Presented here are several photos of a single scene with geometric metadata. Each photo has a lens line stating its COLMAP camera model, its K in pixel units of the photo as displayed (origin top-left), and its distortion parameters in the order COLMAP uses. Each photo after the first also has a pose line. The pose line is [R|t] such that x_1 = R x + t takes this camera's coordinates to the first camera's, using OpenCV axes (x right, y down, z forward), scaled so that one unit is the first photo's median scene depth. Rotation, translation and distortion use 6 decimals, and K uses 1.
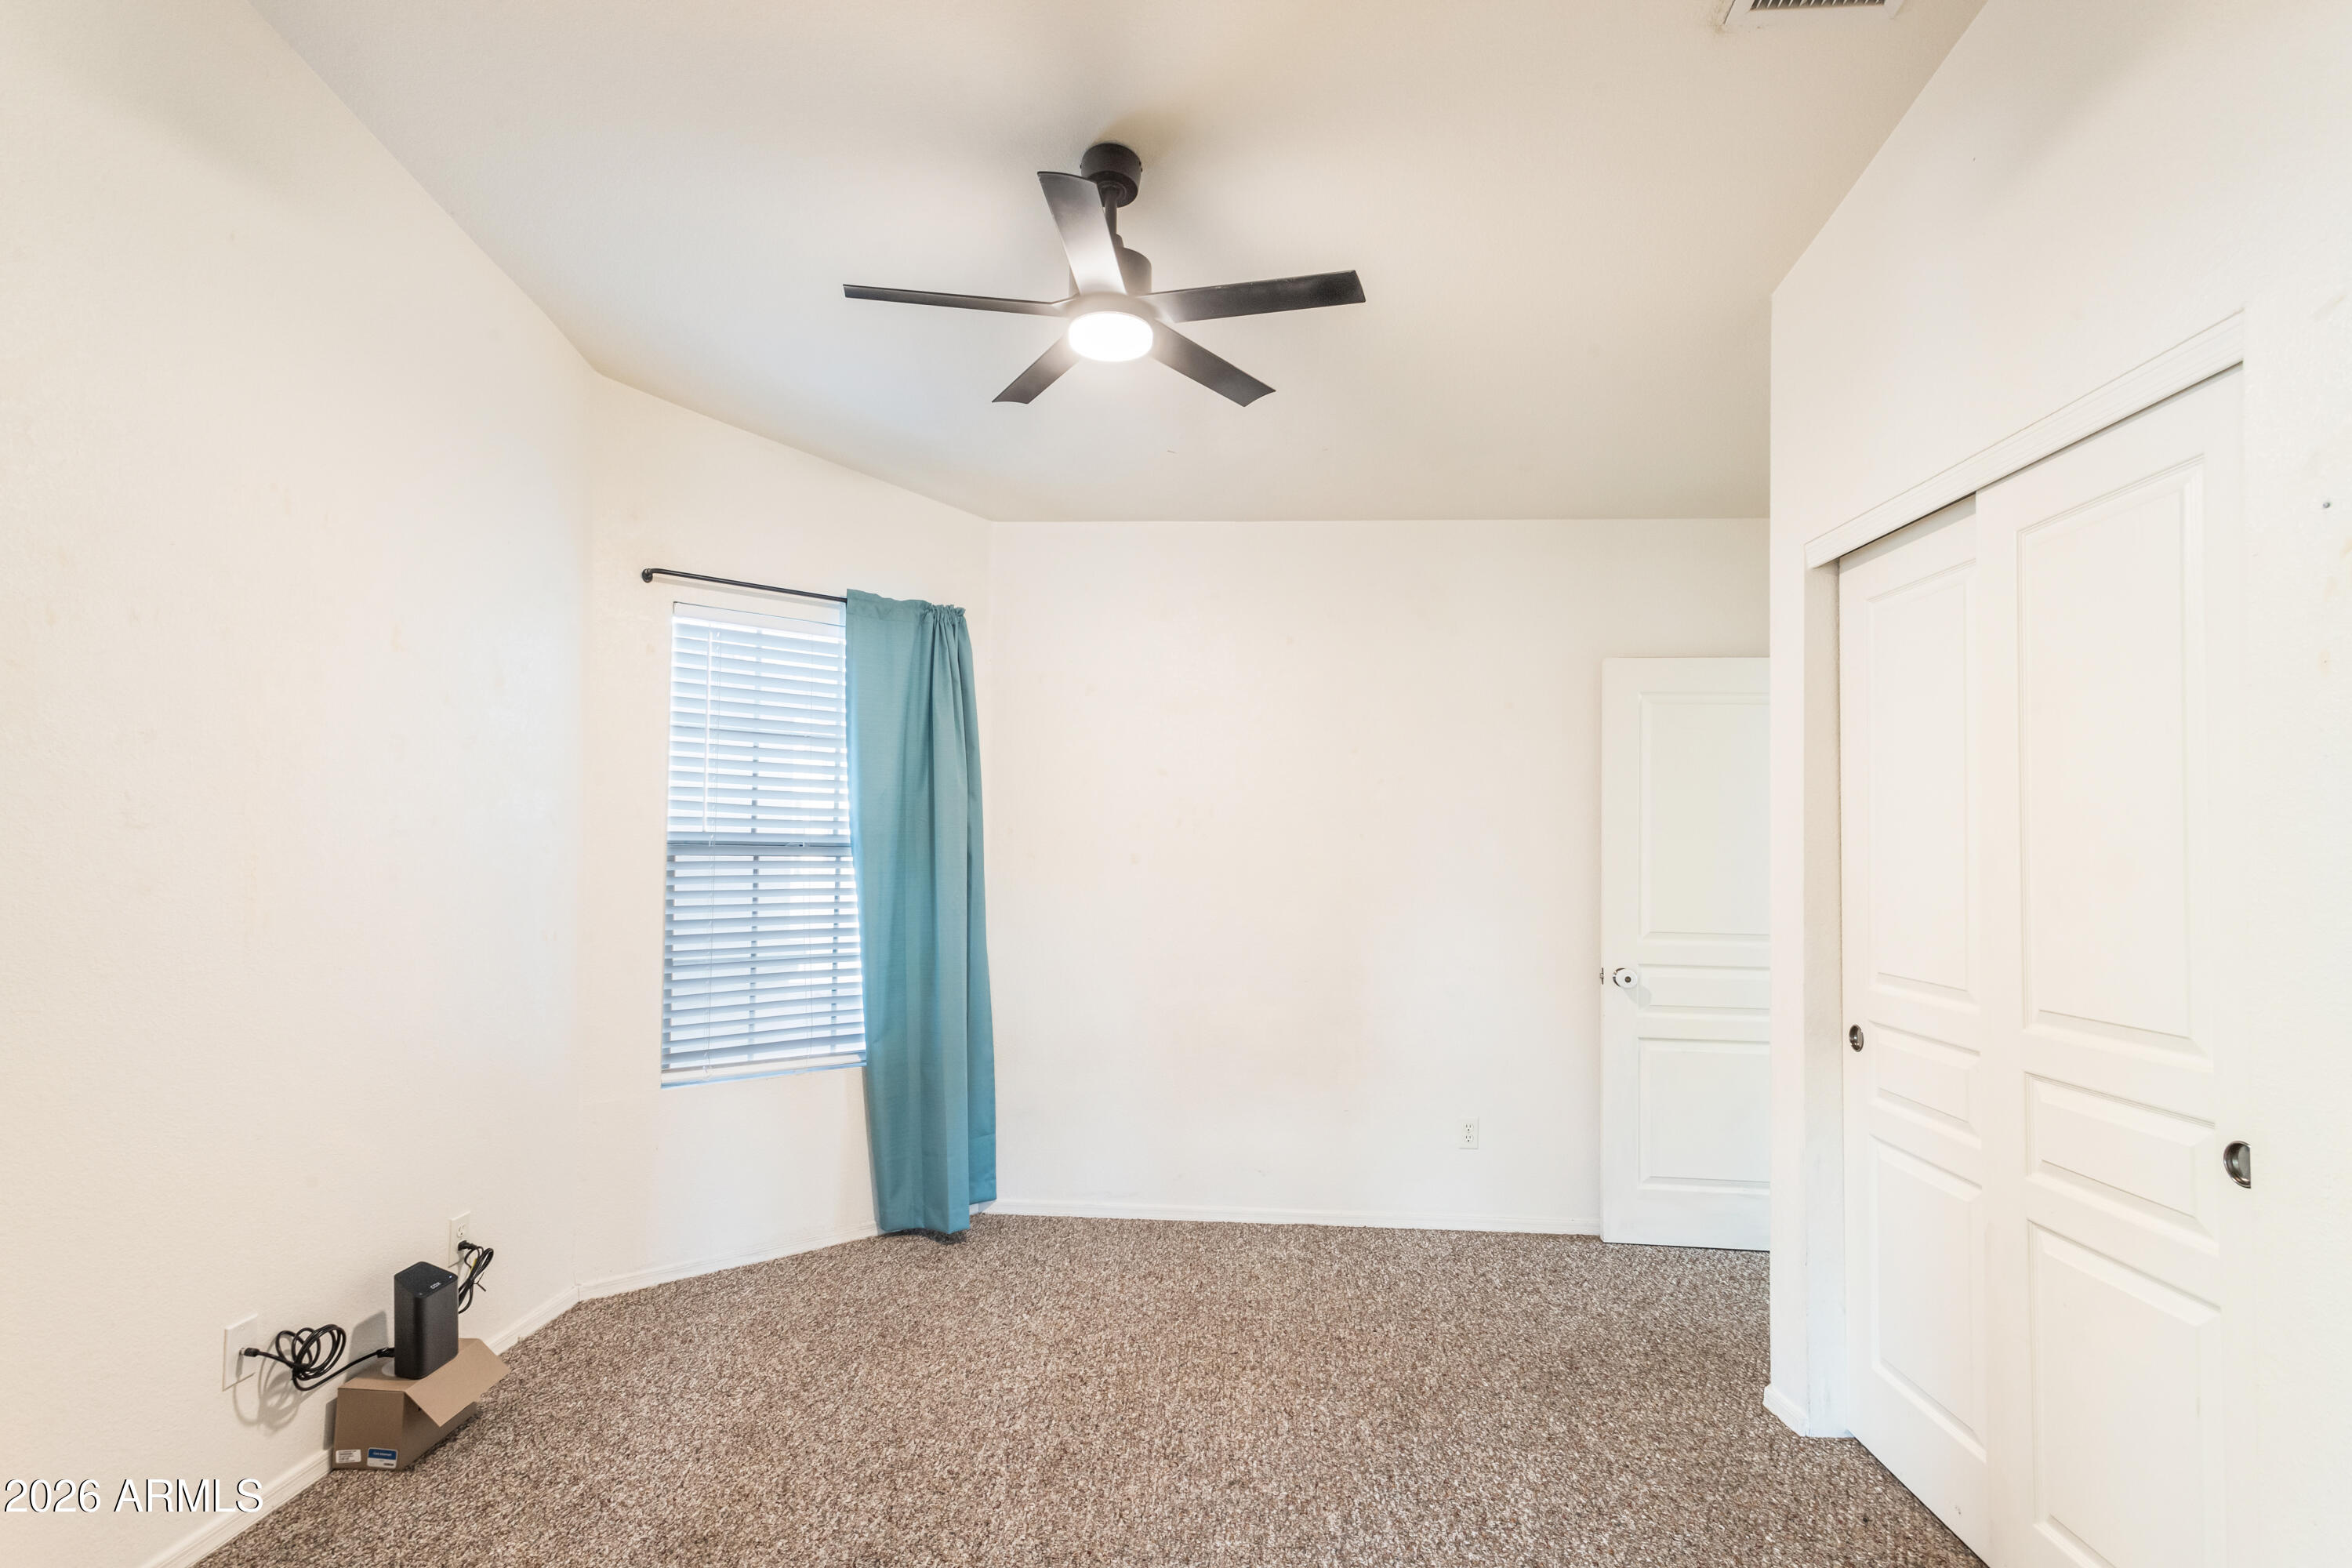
lens RADIAL K [[1176.1, 0, 1174.9], [0, 1176.1, 789.9], [0, 0, 1]] dist [0.009931, 0.001230]
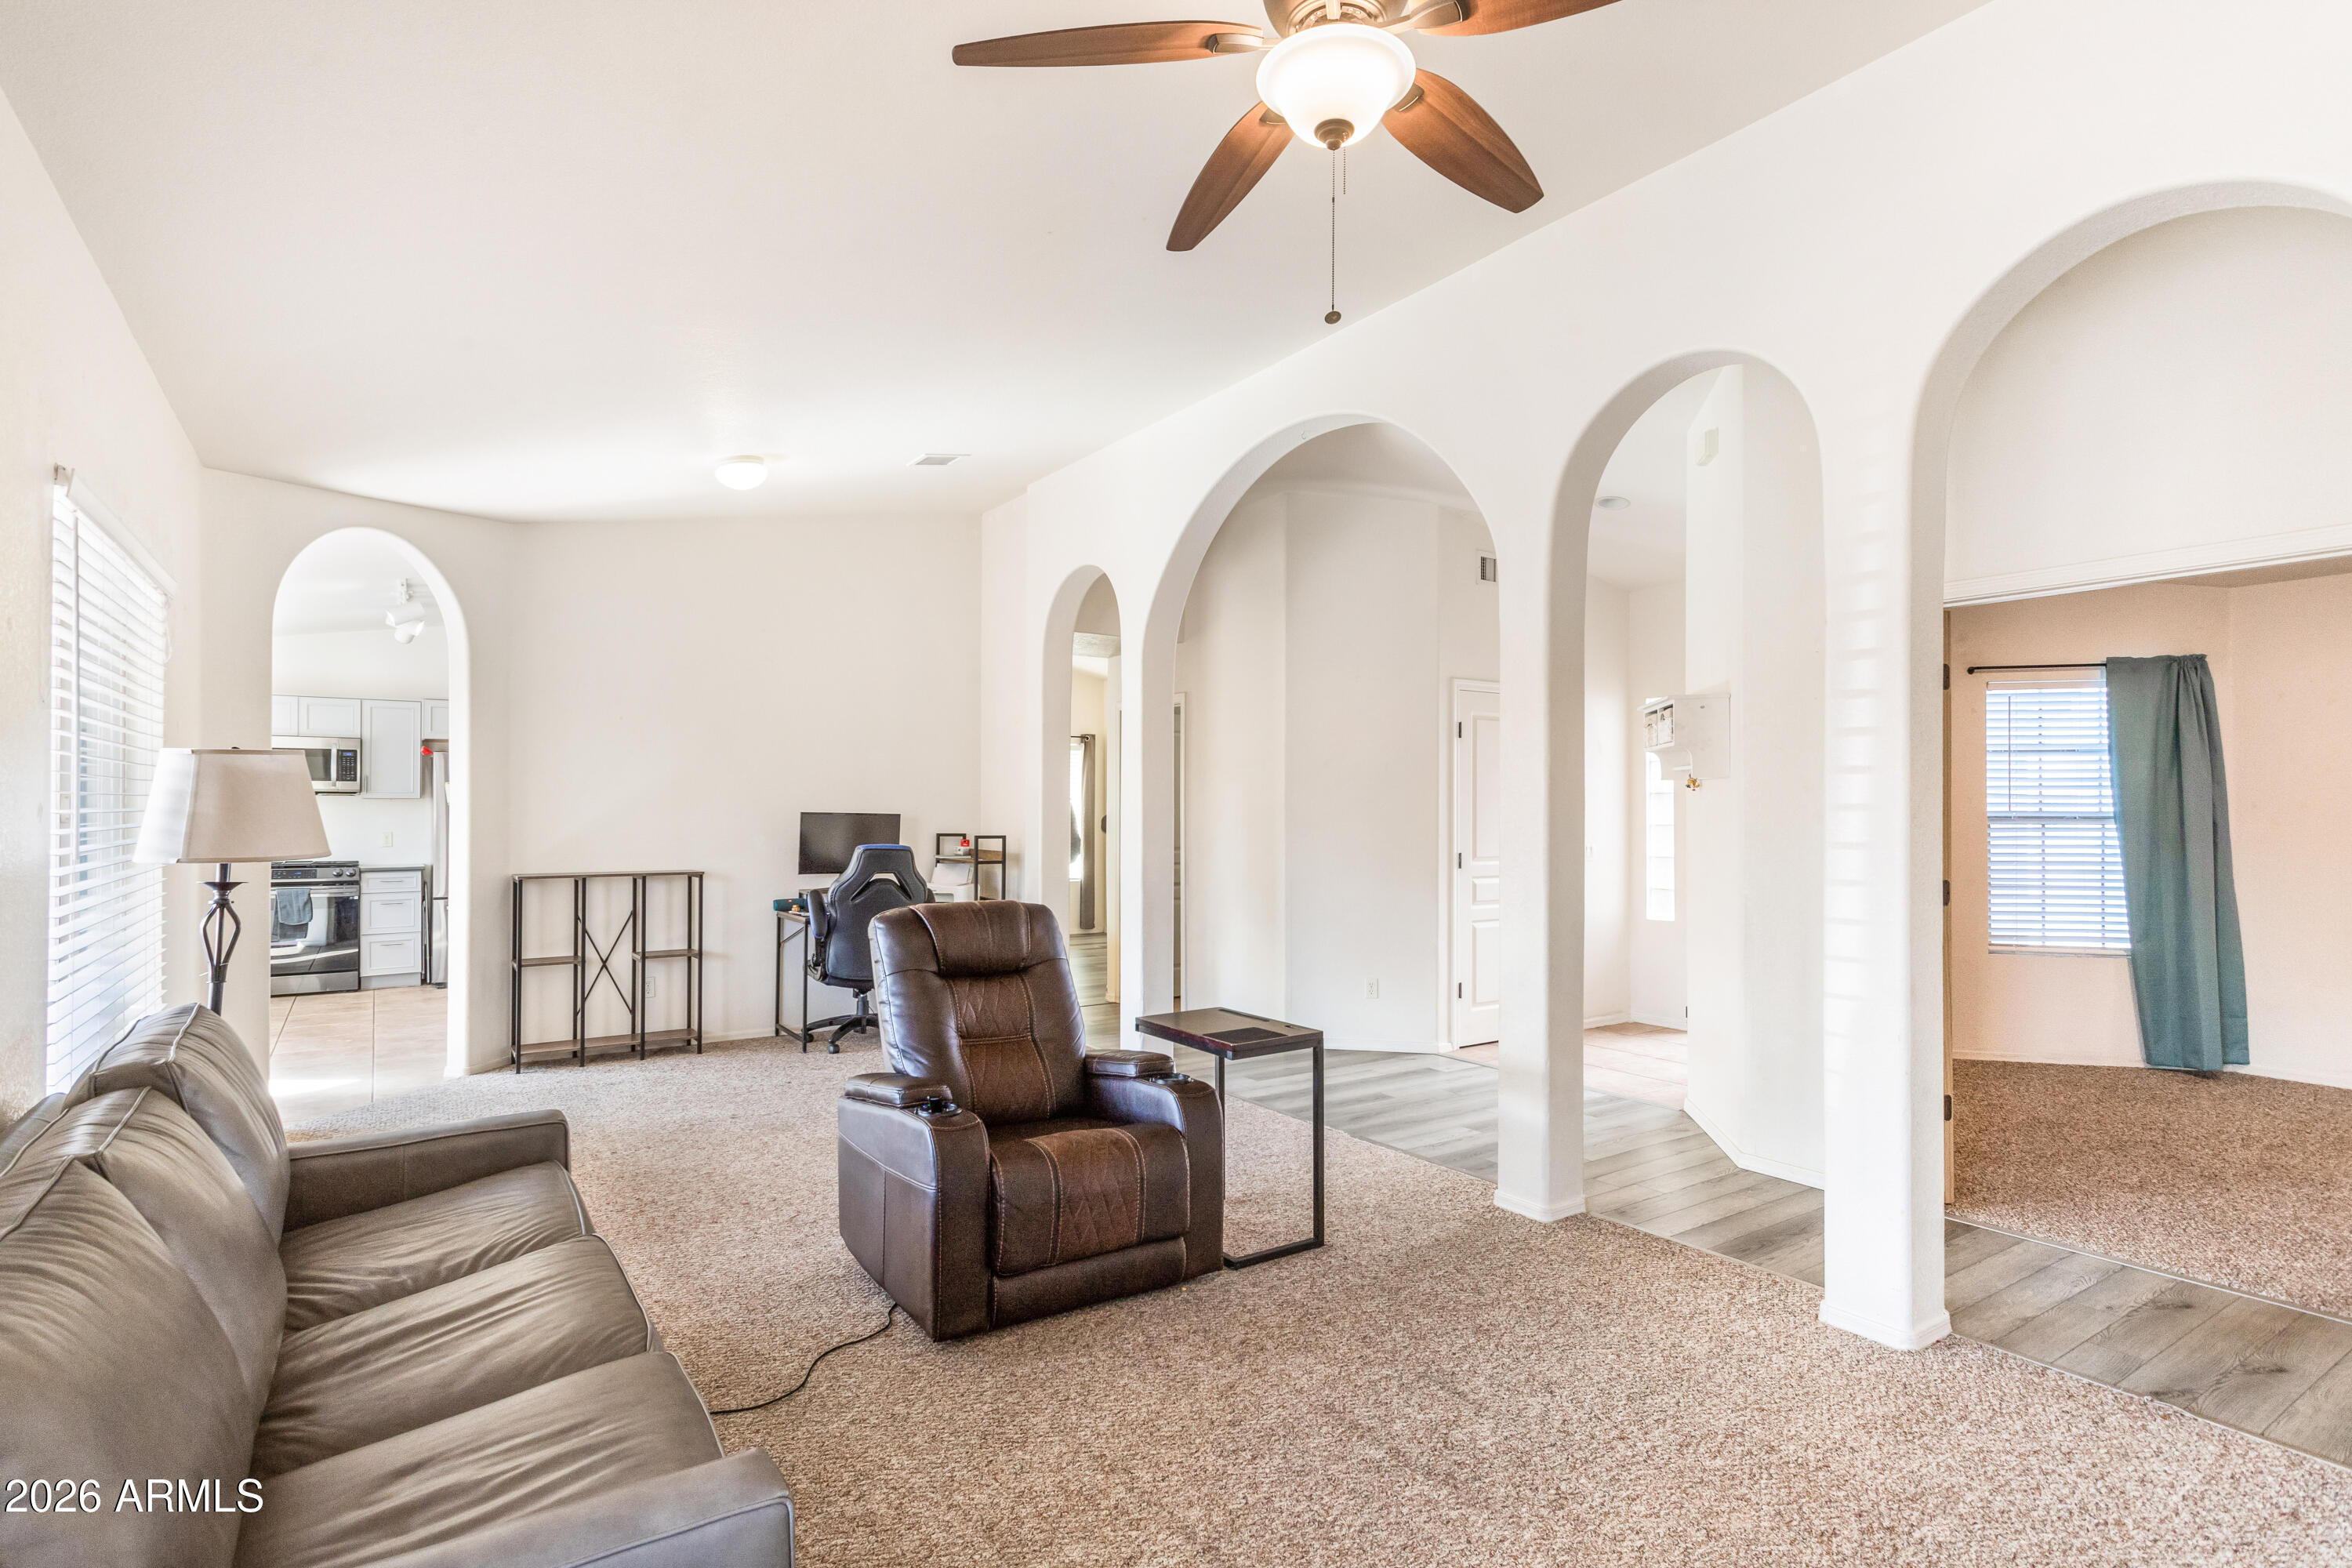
lens RADIAL K [[1176.1, 0, 1178.5], [0, 1176.1, 797.6], [0, 0, 1]] dist [0.009931, 0.001230]
pose [[0.607805, -0.015014, -0.793945, 0.219213], [0.044042, 0.998920, 0.014825, -0.057424], [0.792864, -0.043977, 0.607809, -0.940970]]
